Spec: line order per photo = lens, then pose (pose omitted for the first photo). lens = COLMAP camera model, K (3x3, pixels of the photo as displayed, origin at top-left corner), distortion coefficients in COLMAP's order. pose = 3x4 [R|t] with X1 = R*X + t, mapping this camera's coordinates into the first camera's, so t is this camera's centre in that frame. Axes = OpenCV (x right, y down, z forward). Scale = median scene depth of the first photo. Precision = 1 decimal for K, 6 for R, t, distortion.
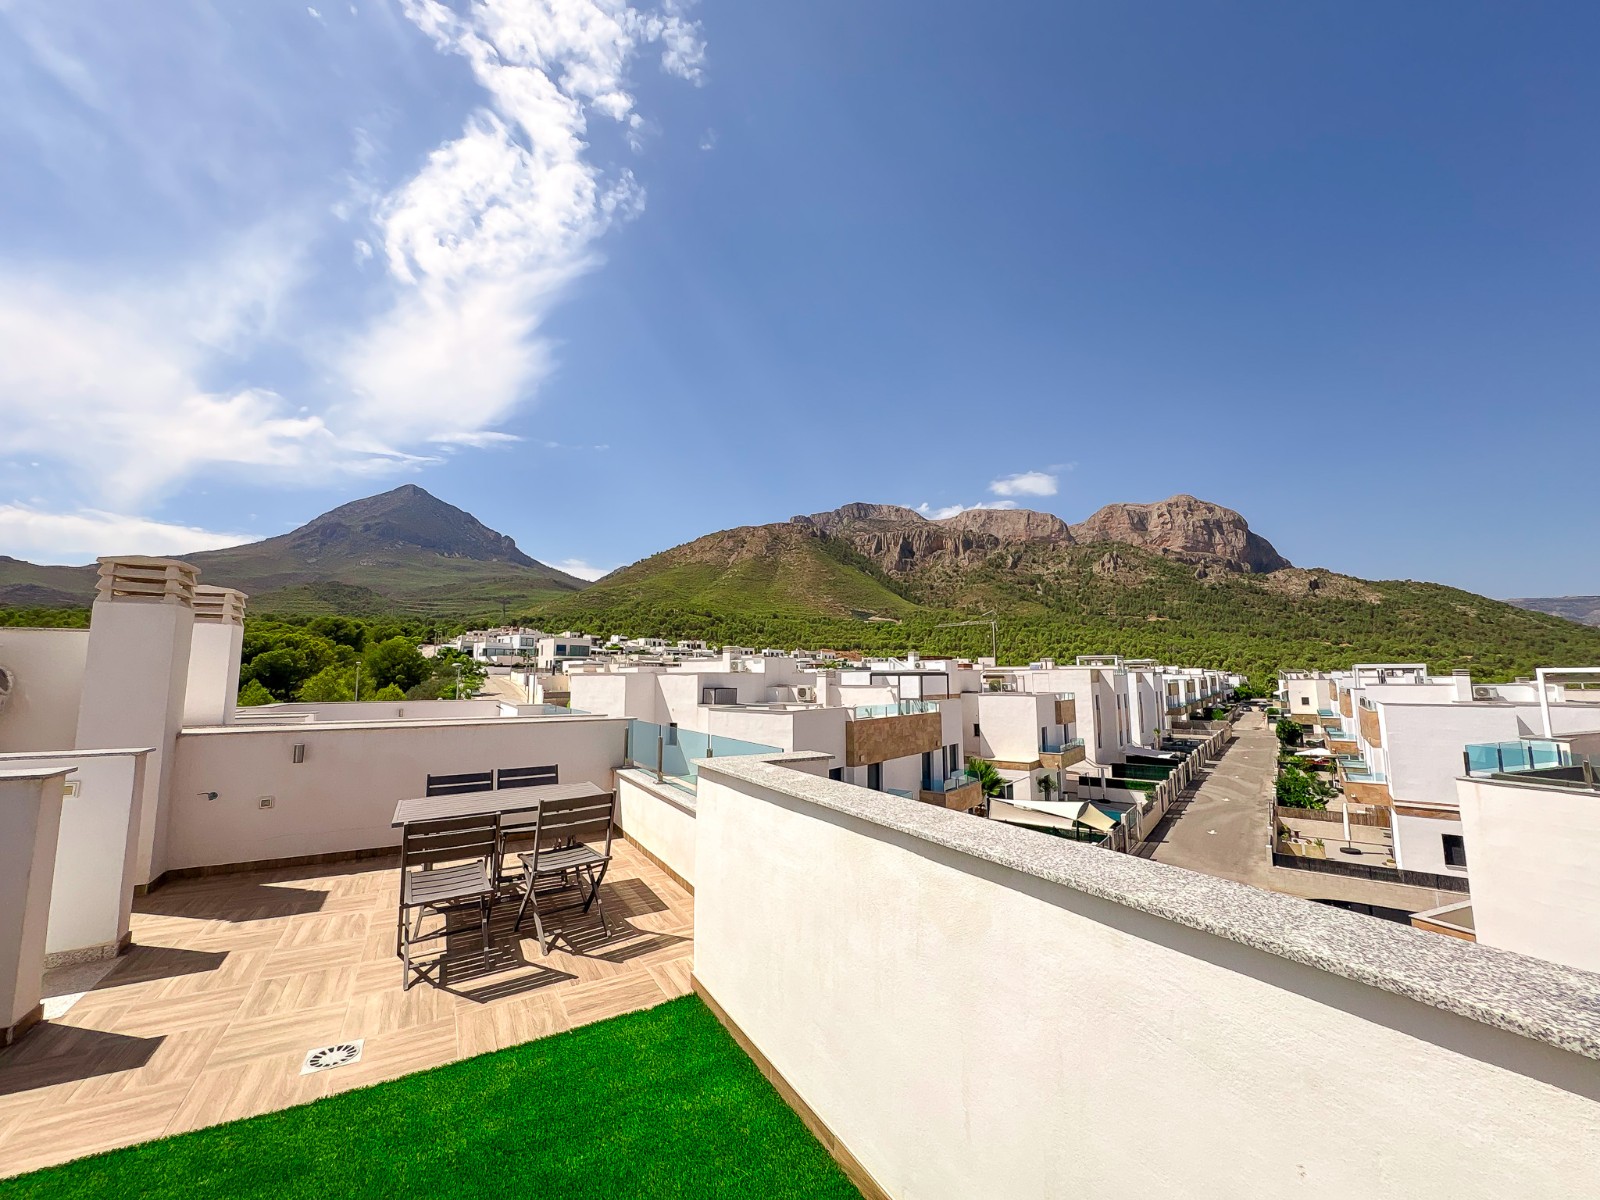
lens RADIAL K [[638.8, 0, 800.6], [0, 638.8, 602.4], [0, 0, 1]] dist [0.000273, 0.000085]
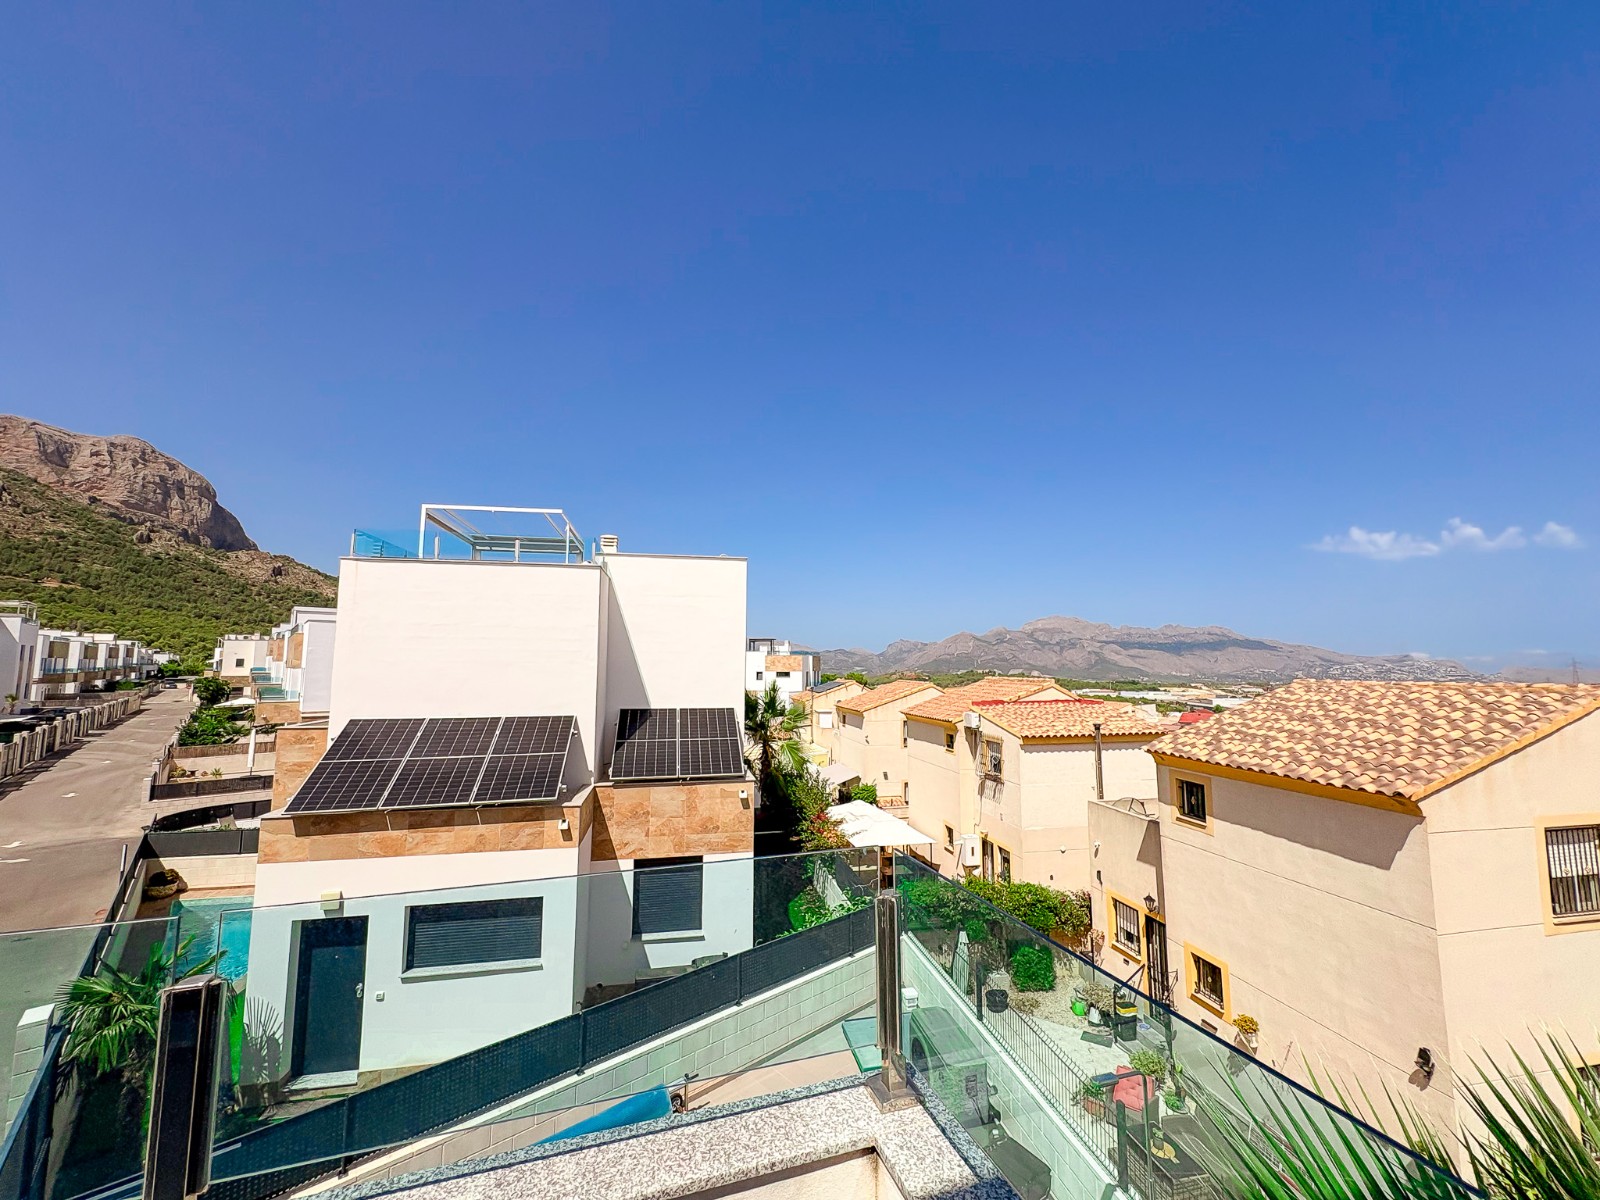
lens RADIAL K [[638.8, 0, 801.0], [0, 638.8, 600.6], [0, 0, 1]] dist [0.000273, 0.000085]
pose [[0.196381, 0.103573, 0.975042, 0.041455], [-0.117130, 0.989763, -0.081546, 0.076303], [-0.973507, -0.098193, 0.206502, 0.015381]]
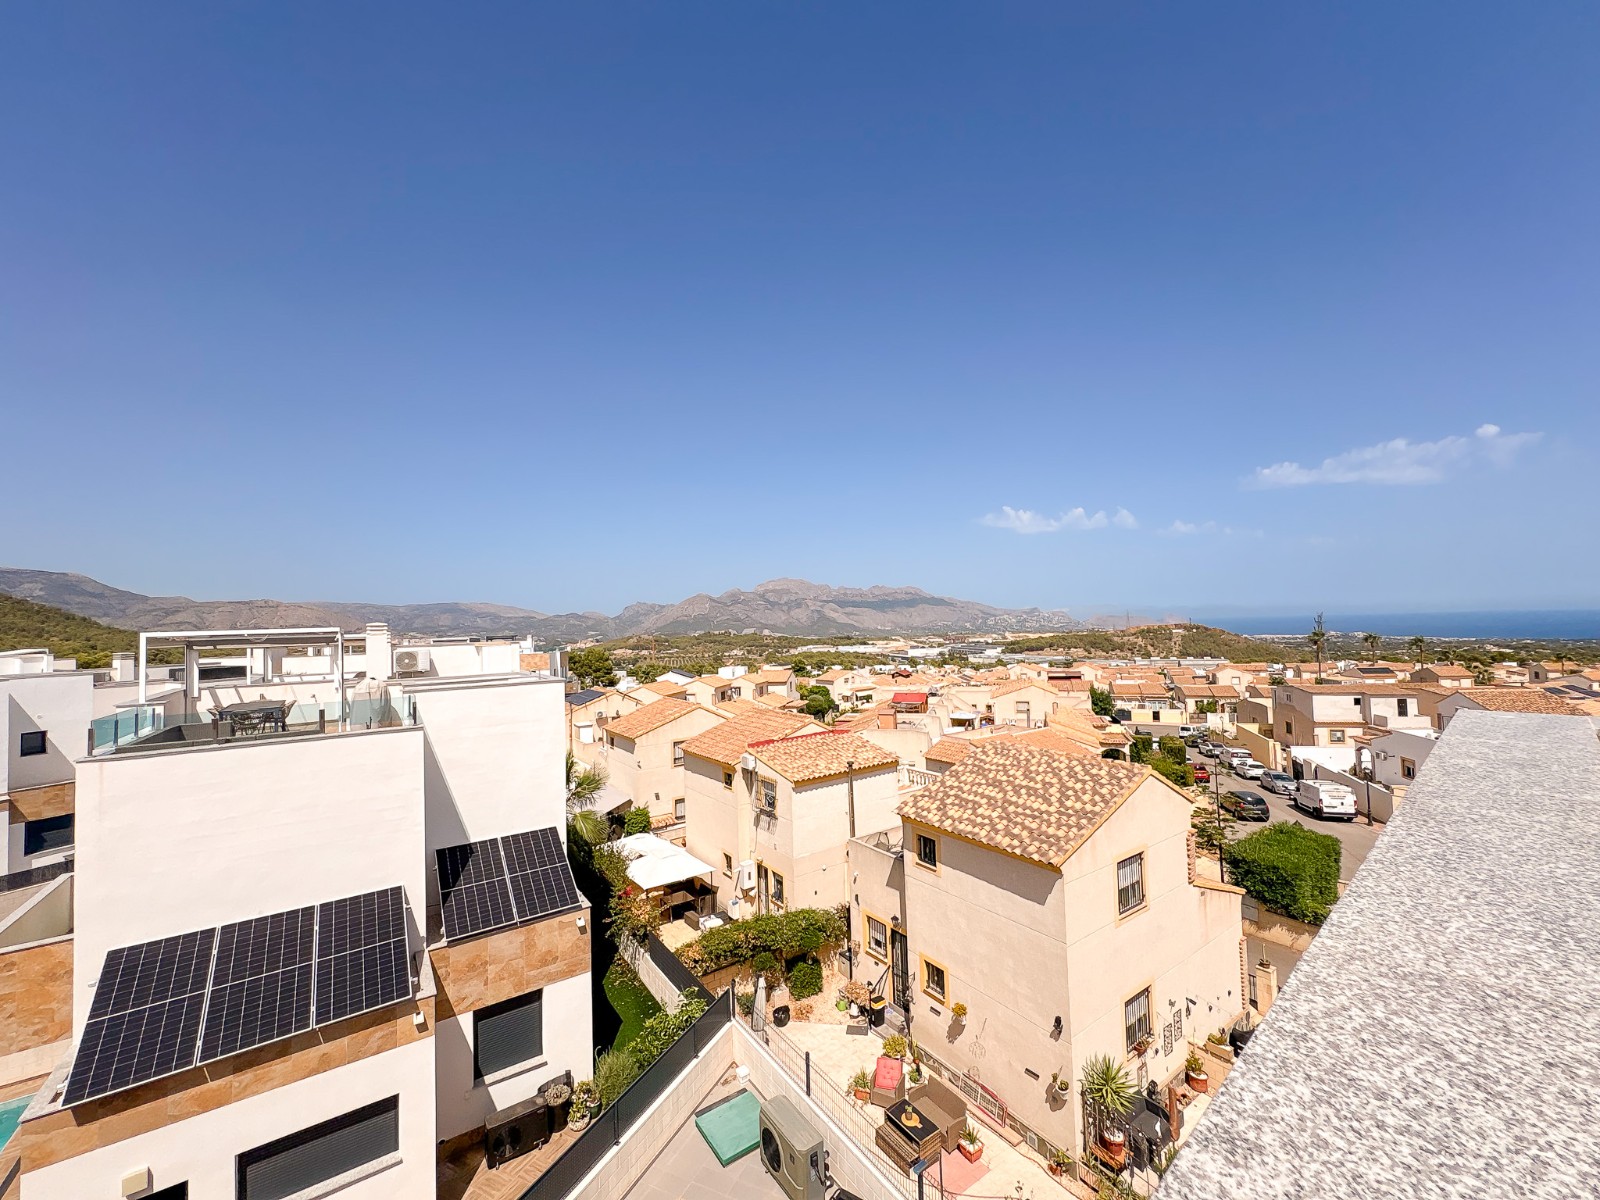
lens RADIAL K [[638.8, 0, 800.5], [0, 638.8, 601.4], [0, 0, 1]] dist [0.000273, 0.000085]
pose [[-0.204016, 0.043797, 0.977987, -0.000638], [-0.084239, 0.994508, -0.062110, 0.008244], [-0.975337, -0.095056, -0.199206, 0.057034]]
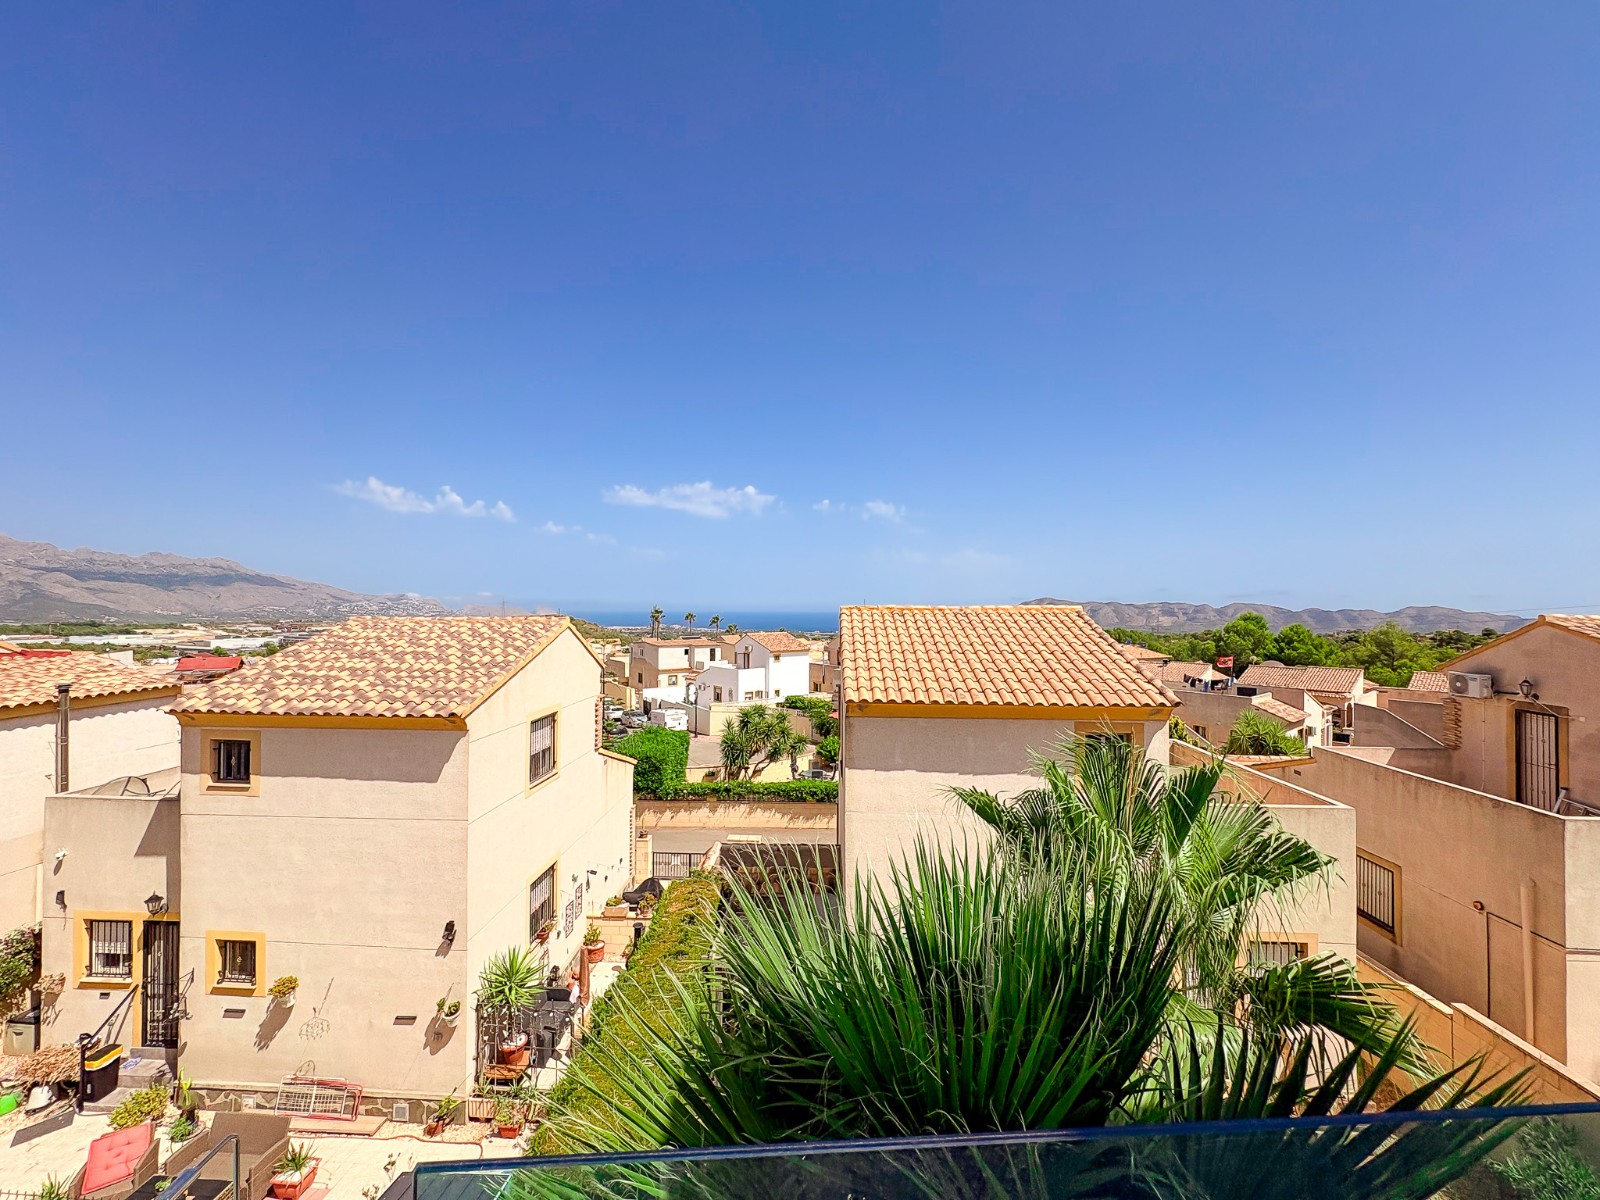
lens RADIAL K [[638.8, 0, 800.0], [0, 638.8, 602.1], [0, 0, 1]] dist [0.000273, 0.000085]
pose [[-0.898014, 0.002380, 0.439961, 0.063625], [-0.053163, 0.992071, -0.113879, 0.077314], [-0.436744, -0.125655, -0.890767, 0.023069]]
